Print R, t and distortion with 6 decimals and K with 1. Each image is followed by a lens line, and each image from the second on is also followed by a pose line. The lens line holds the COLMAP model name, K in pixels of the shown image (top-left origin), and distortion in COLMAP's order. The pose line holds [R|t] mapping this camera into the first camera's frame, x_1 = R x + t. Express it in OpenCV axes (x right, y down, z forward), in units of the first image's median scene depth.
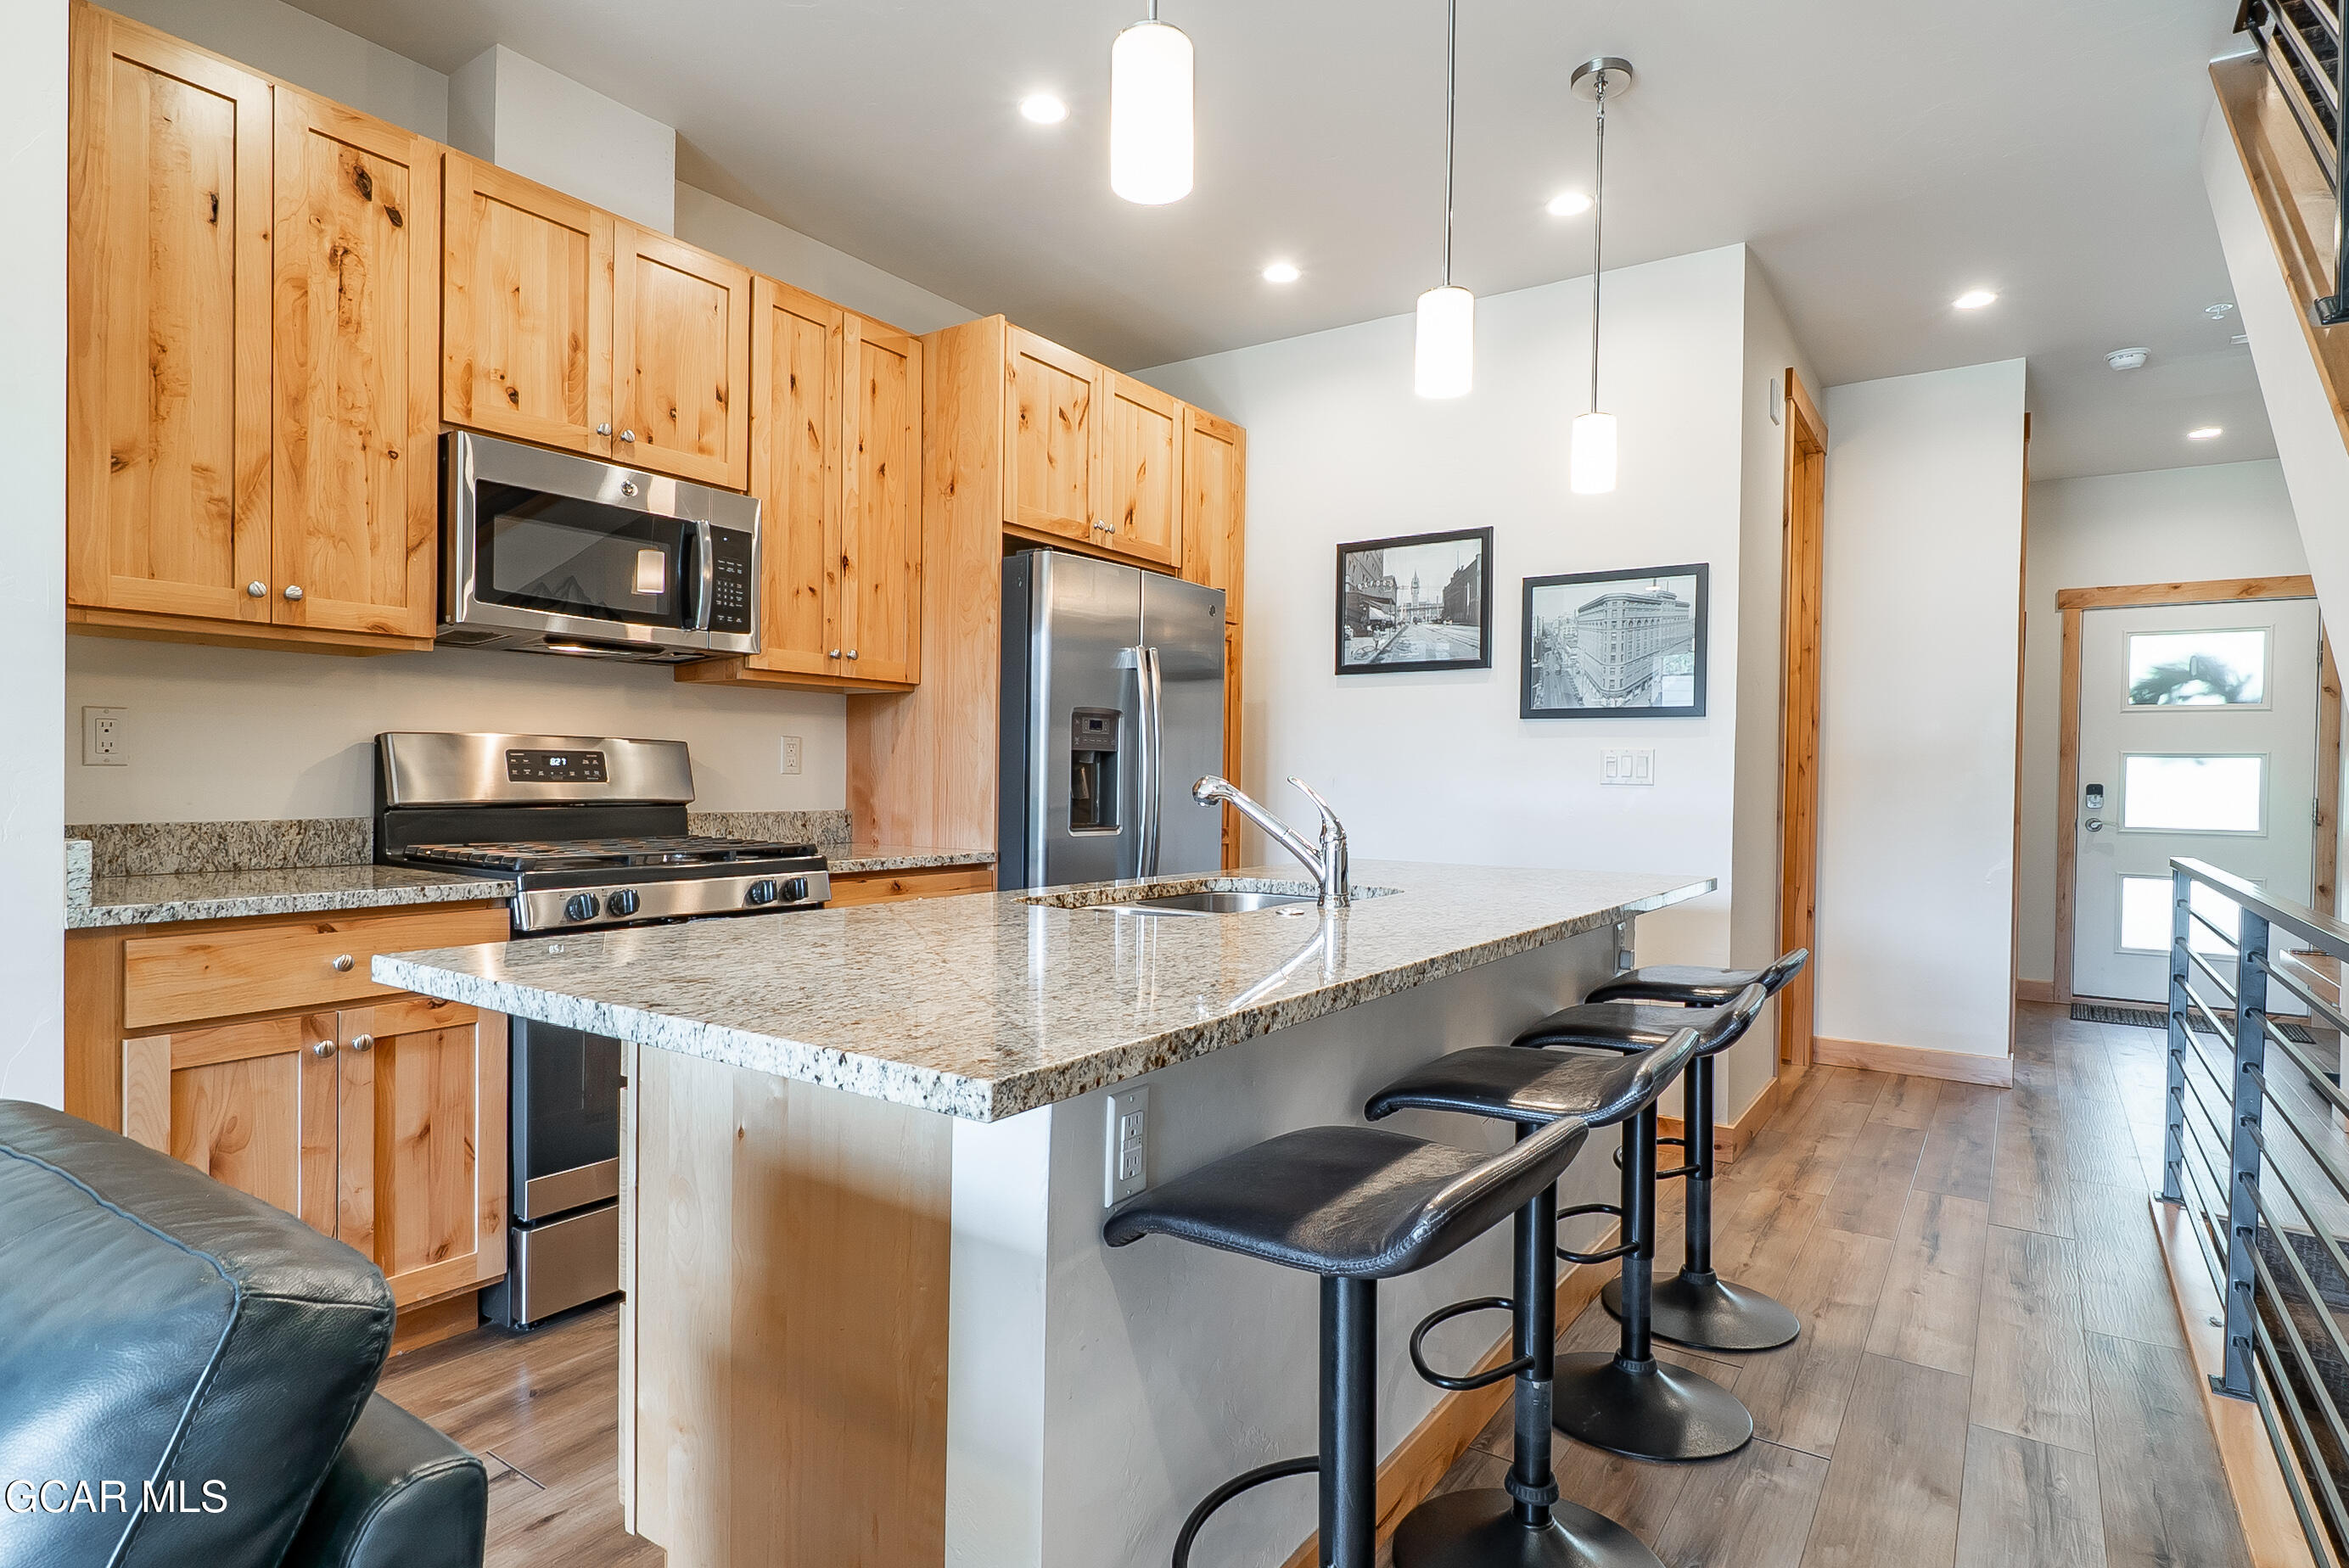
lens RADIAL K [[1244.0, 0, 1156.7], [0, 1244.0, 788.3], [0, 0, 1]] dist [0.001181, -0.002151]
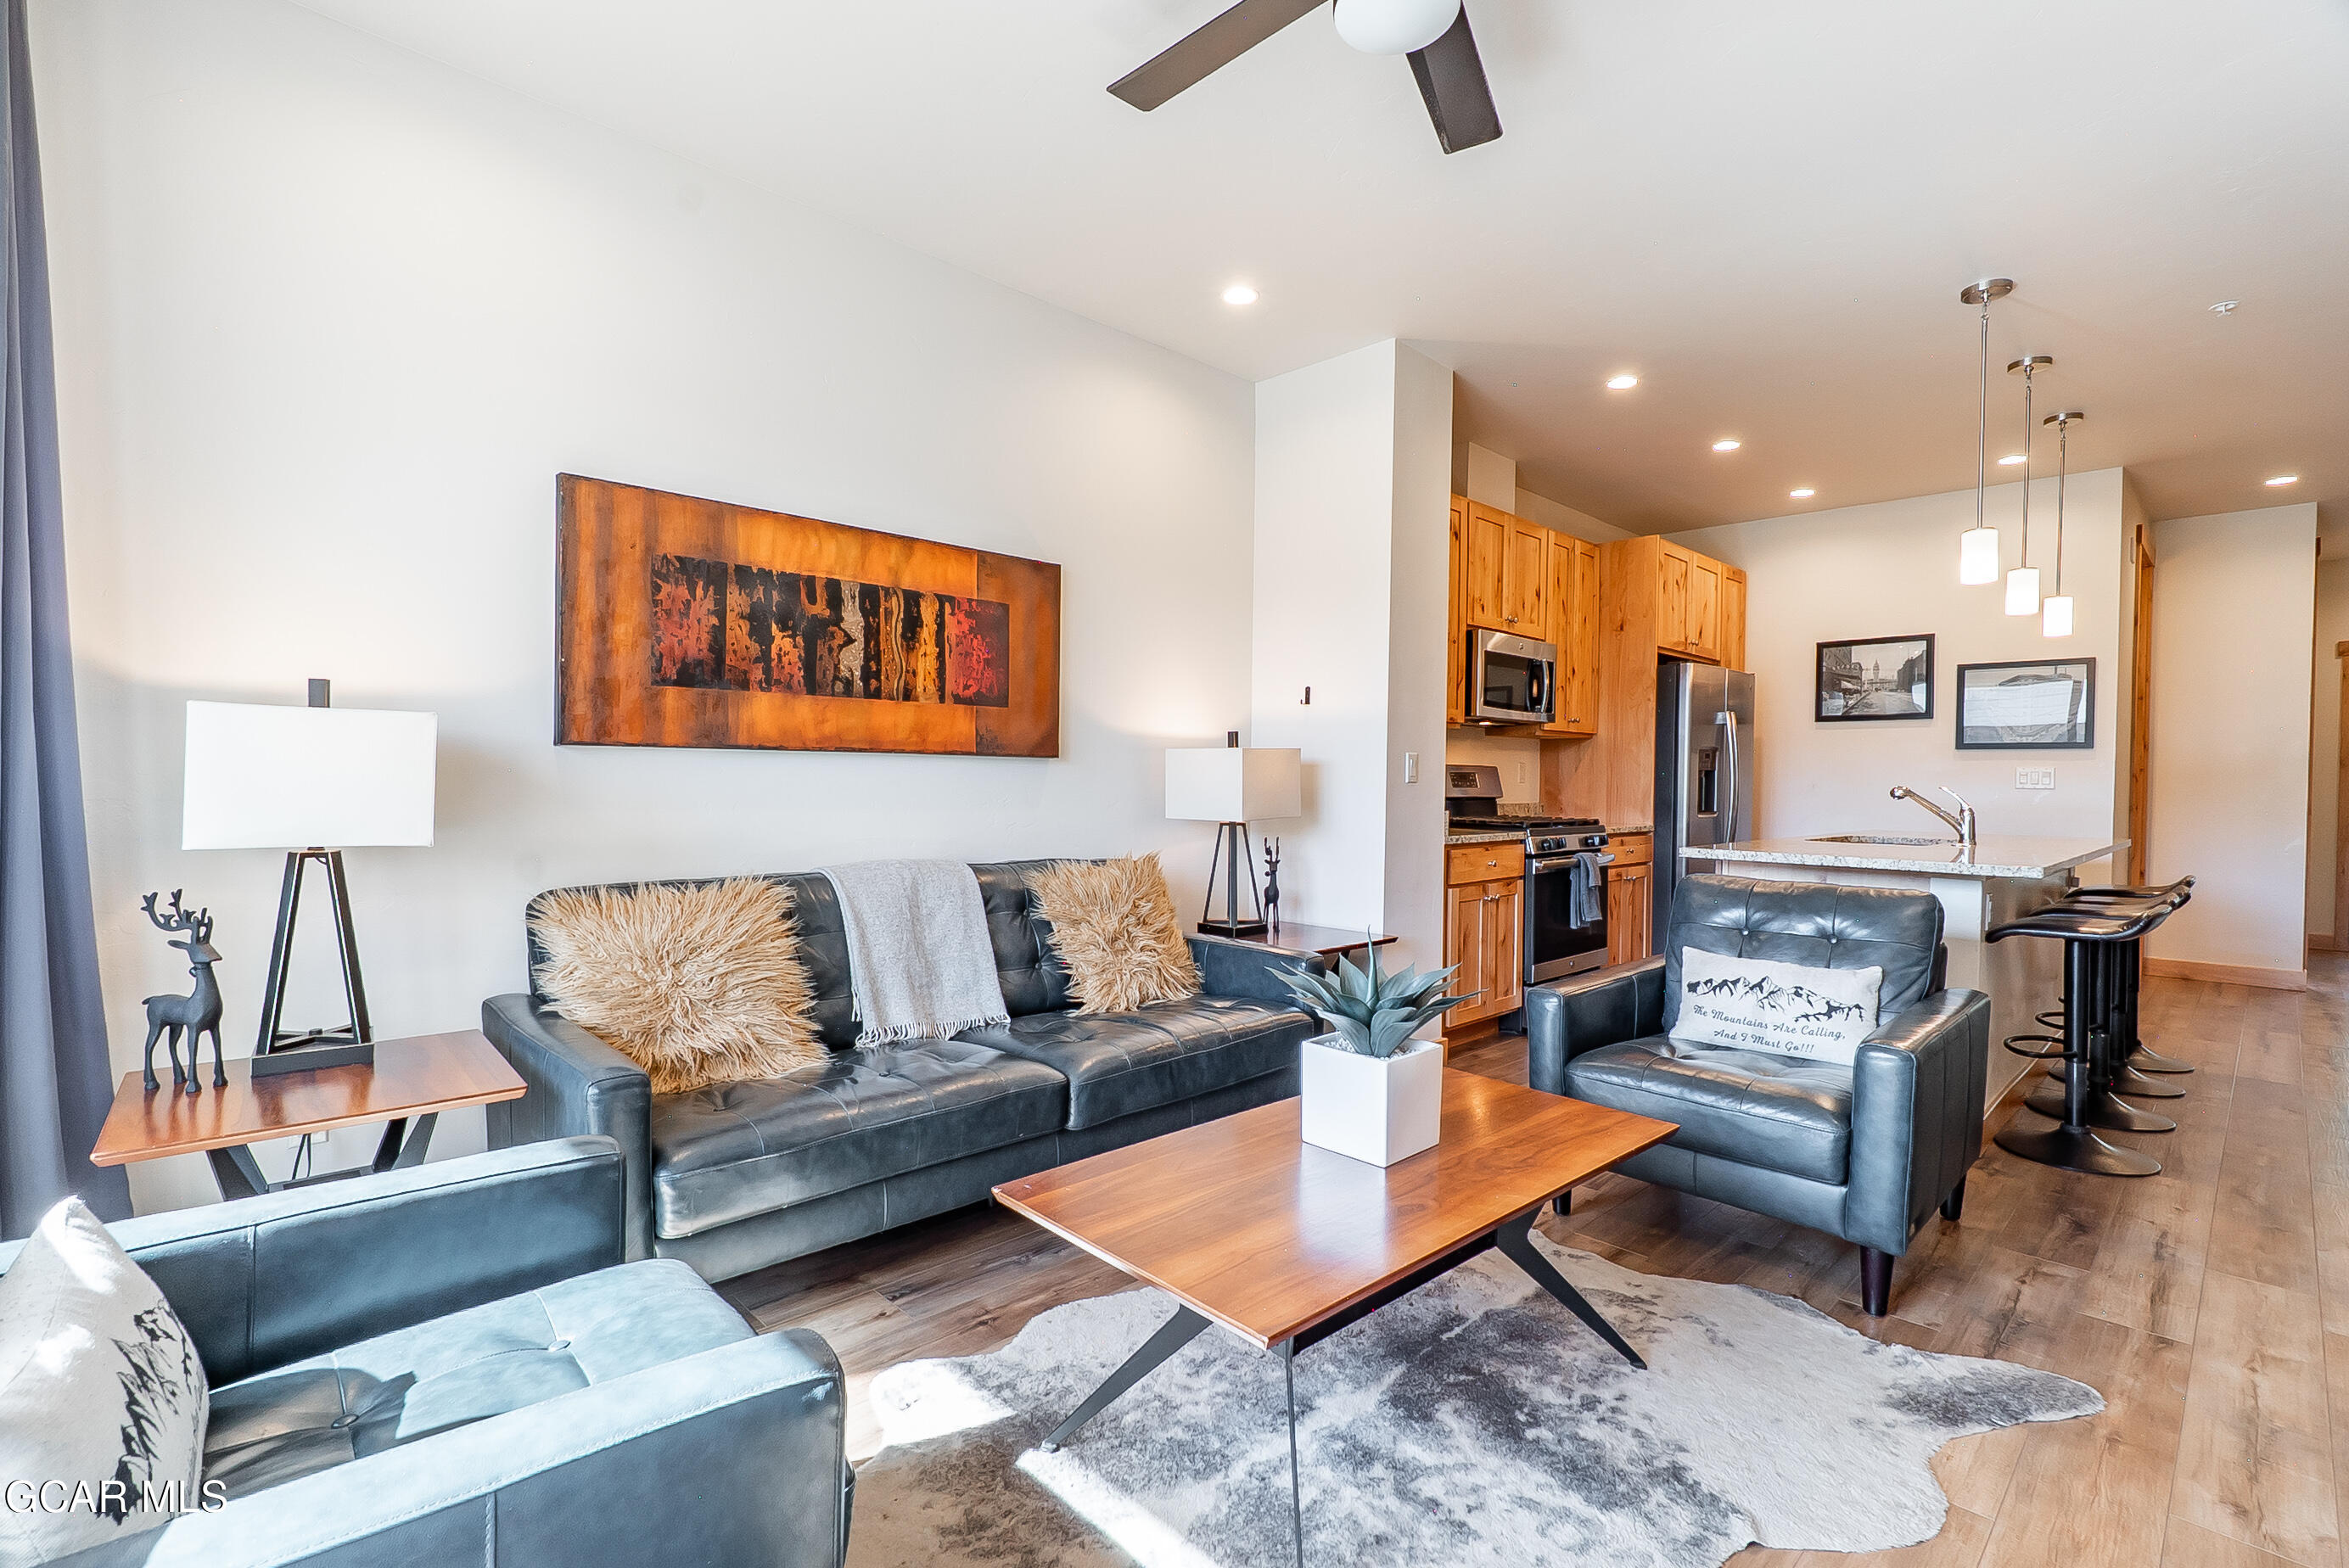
lens RADIAL K [[1050.9, 0, 1181.9], [0, 1050.9, 787.6], [0, 0, 1]] dist [0.008895, -0.001133]
pose [[0.981161, -0.000222, -0.193190, -0.586415], [0.000042, 1.000000, -0.000935, -0.003496], [0.193190, 0.000909, 0.981161, -0.764176]]
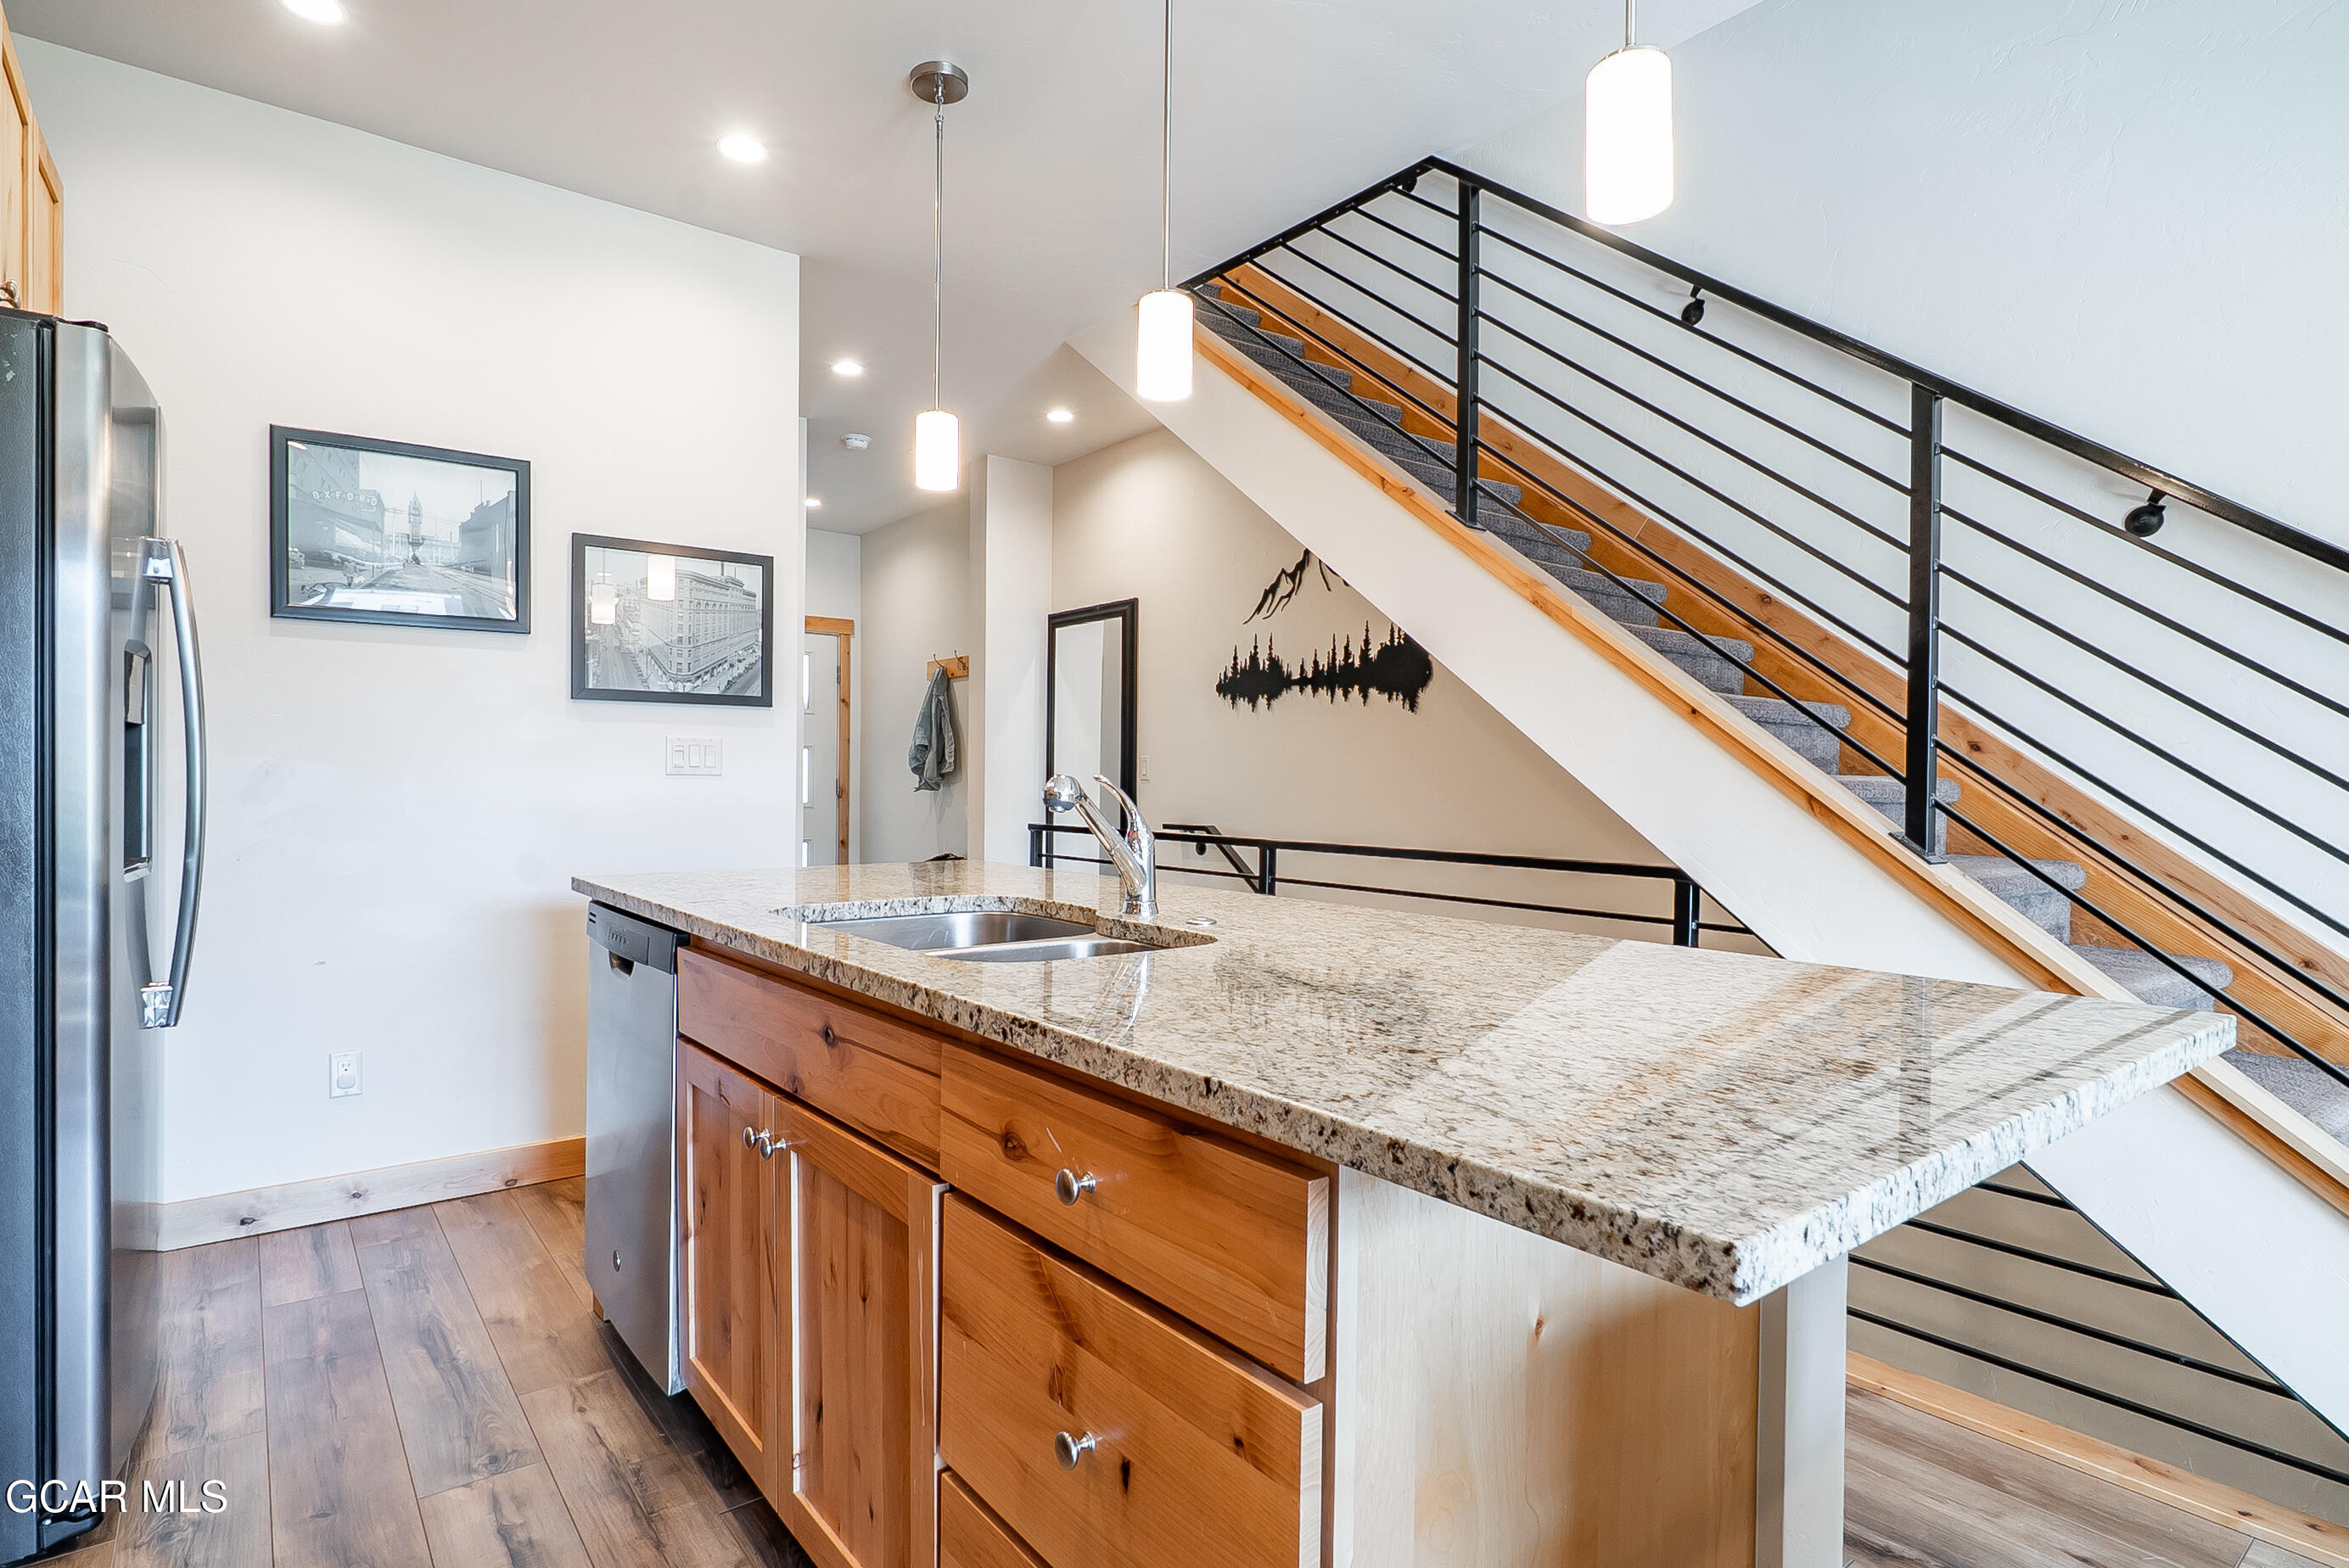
lens RADIAL K [[1244.0, 0, 1152.4], [0, 1244.0, 799.1], [0, 0, 1]] dist [0.001181, -0.002151]
pose [[0.276021, -0.025883, 0.960803, -0.540093], [0.007690, 0.999665, 0.024721, -0.006349], [-0.961121, 0.000565, 0.276128, 0.498015]]
